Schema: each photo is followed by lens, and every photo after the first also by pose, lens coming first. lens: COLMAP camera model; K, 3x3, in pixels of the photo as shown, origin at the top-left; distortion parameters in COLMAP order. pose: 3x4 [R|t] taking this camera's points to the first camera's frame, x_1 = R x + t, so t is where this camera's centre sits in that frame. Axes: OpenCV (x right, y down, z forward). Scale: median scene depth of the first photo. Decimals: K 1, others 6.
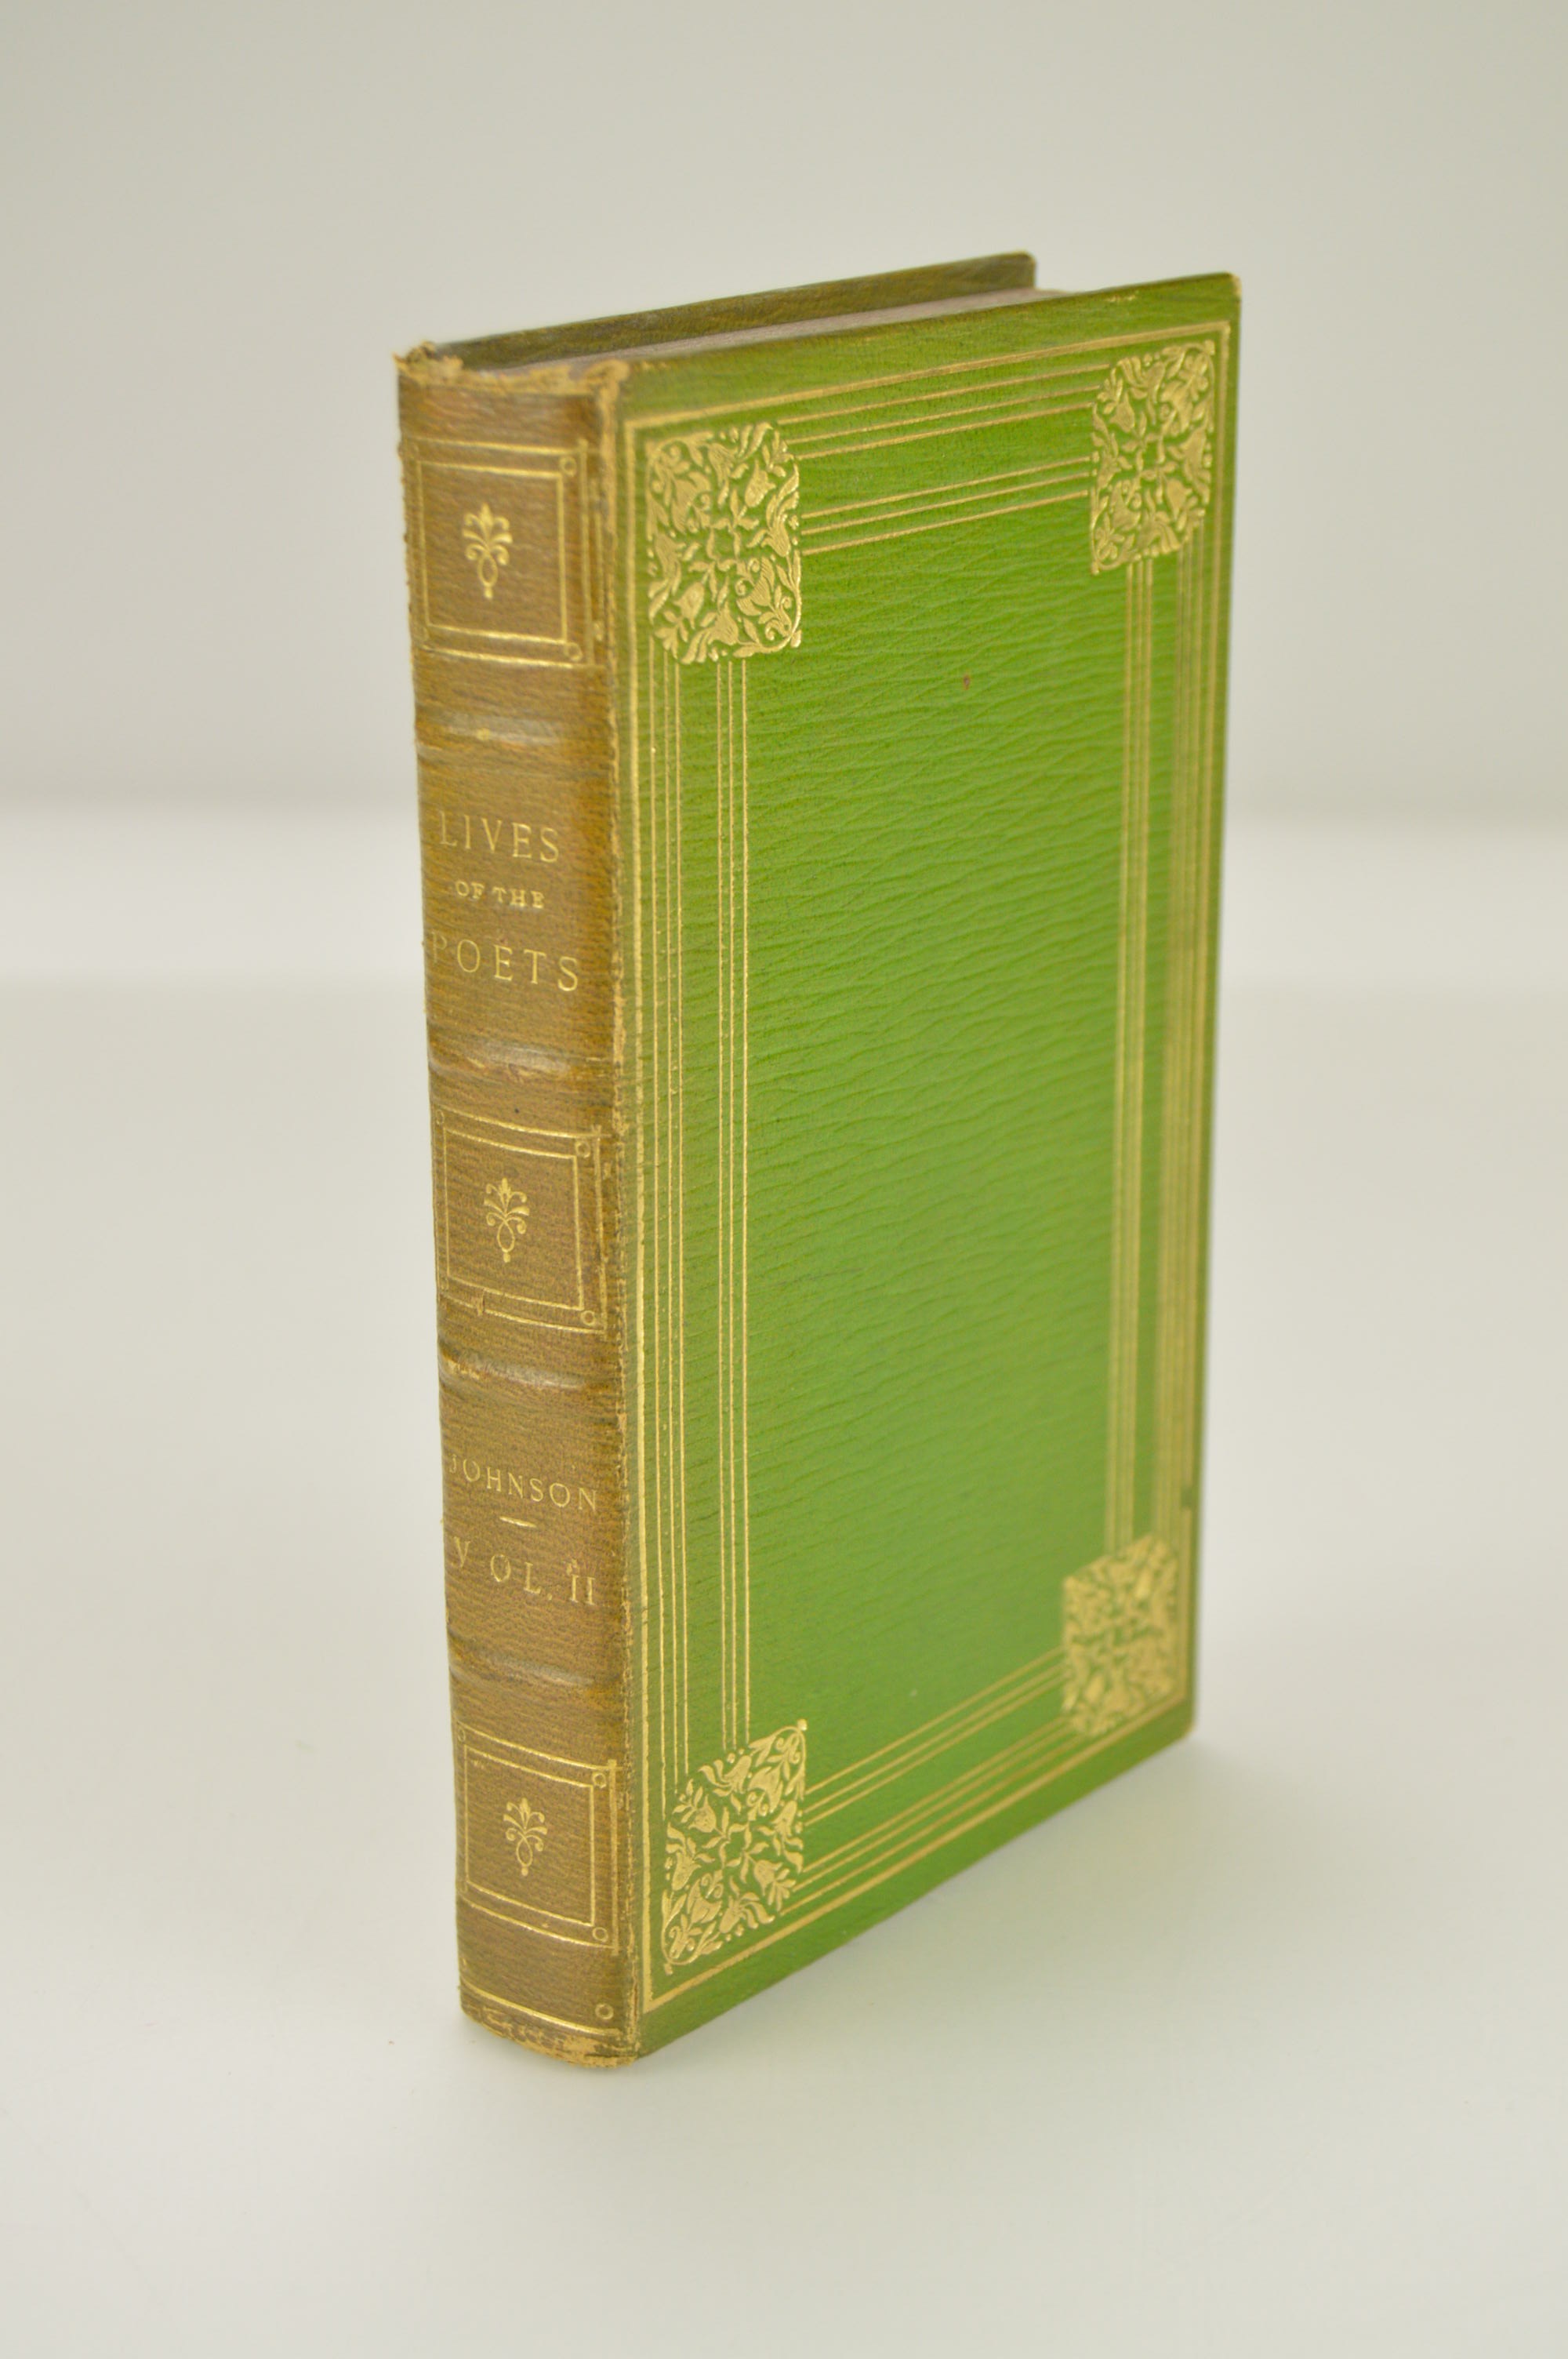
lens RADIAL K [[4353.8, 0, 782.5], [0, 4353.8, 1179.2], [0, 0, 1]] dist [-0.003617, 0.000000]
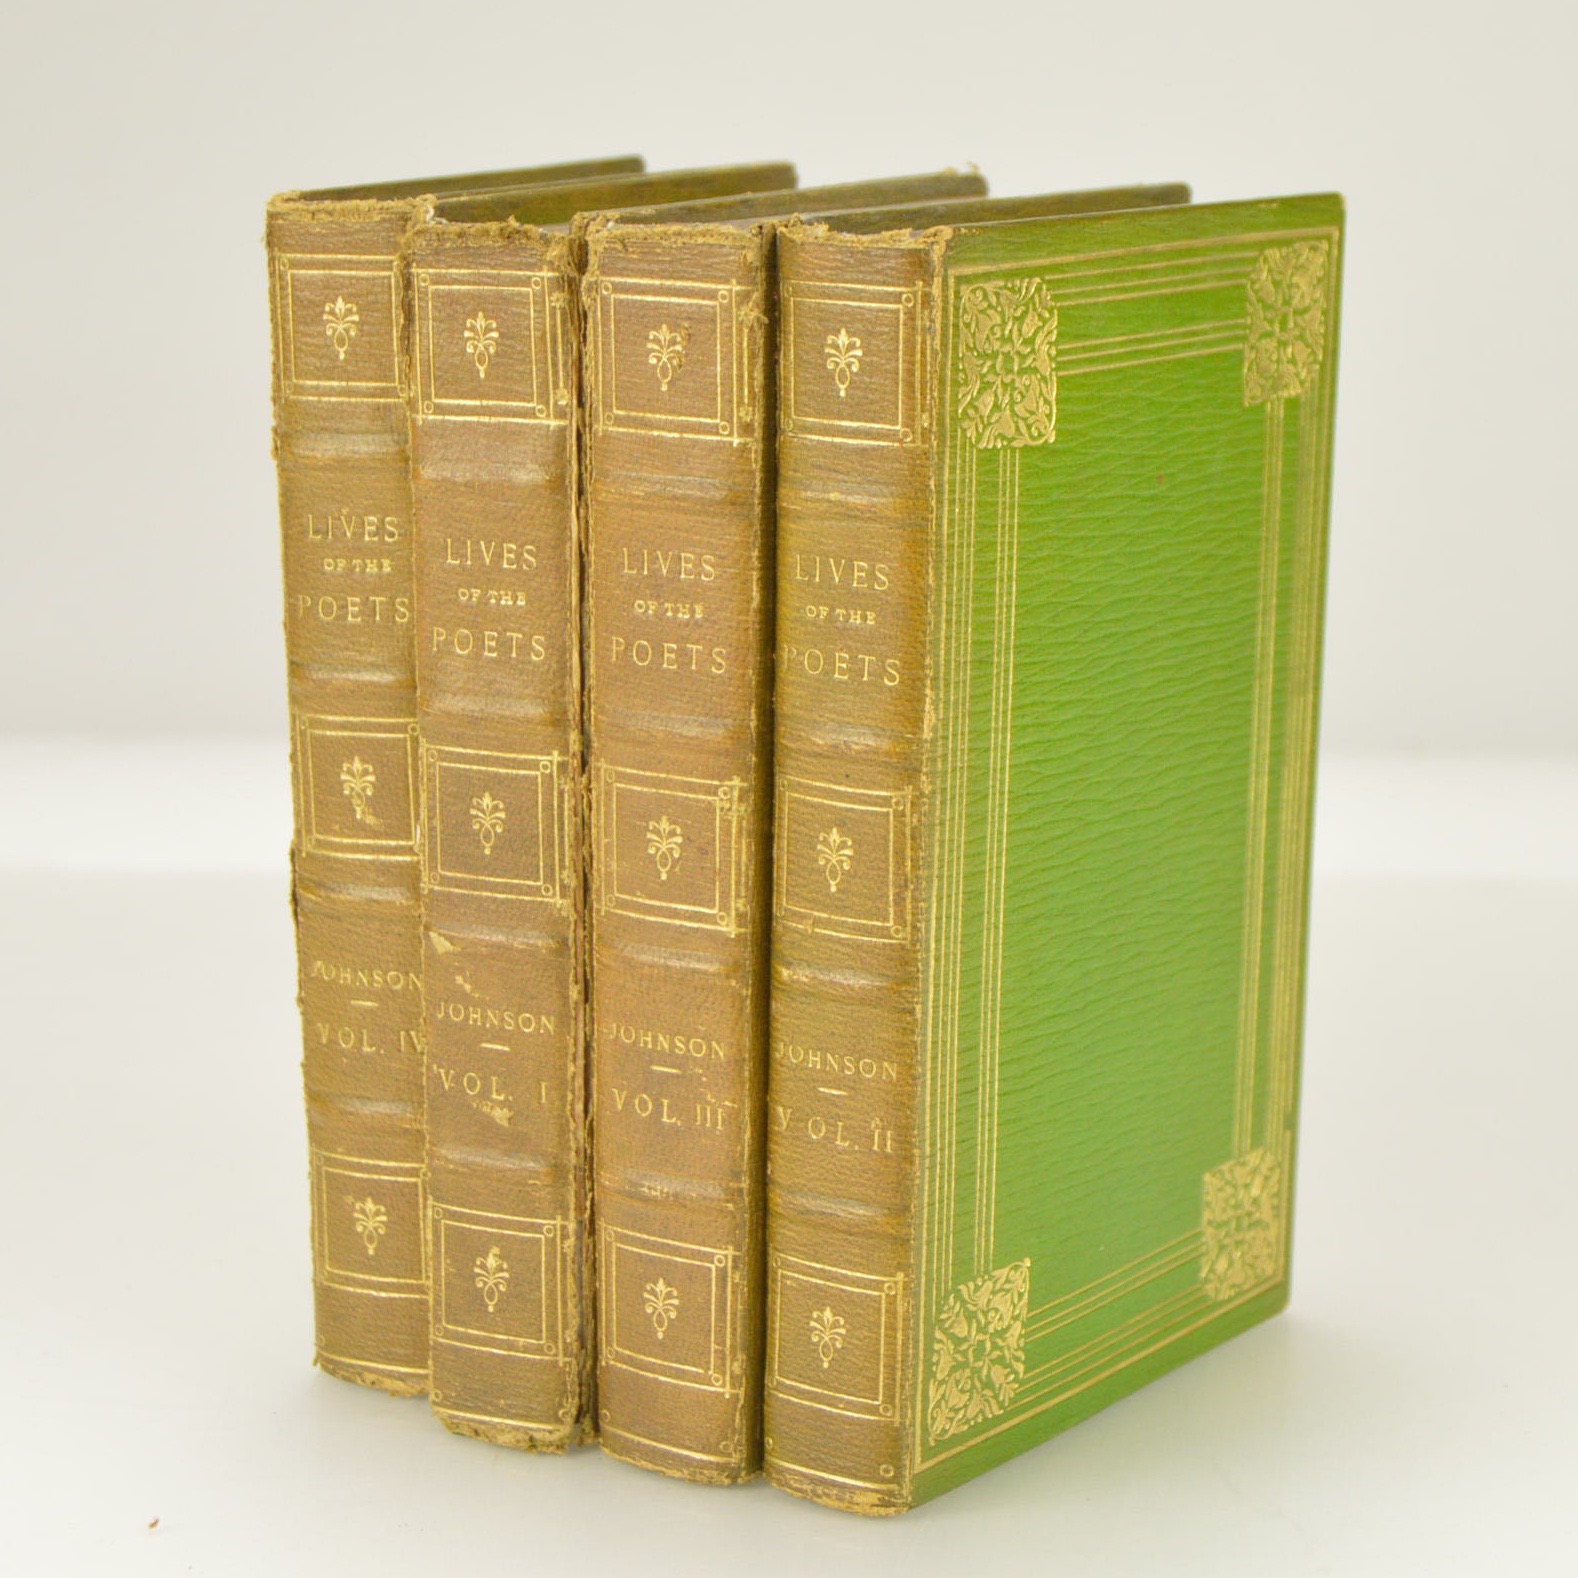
lens RADIAL K [[3932.5, 0, 790.4], [0, 3932.5, 789.1], [0, 0, 1]] dist [-0.006644, 0.000000]
pose [[0.999033, 0.012111, 0.042269, -0.125125], [-0.008243, 0.995861, -0.090516, 0.095153], [-0.043190, 0.090080, 0.994998, -0.207855]]
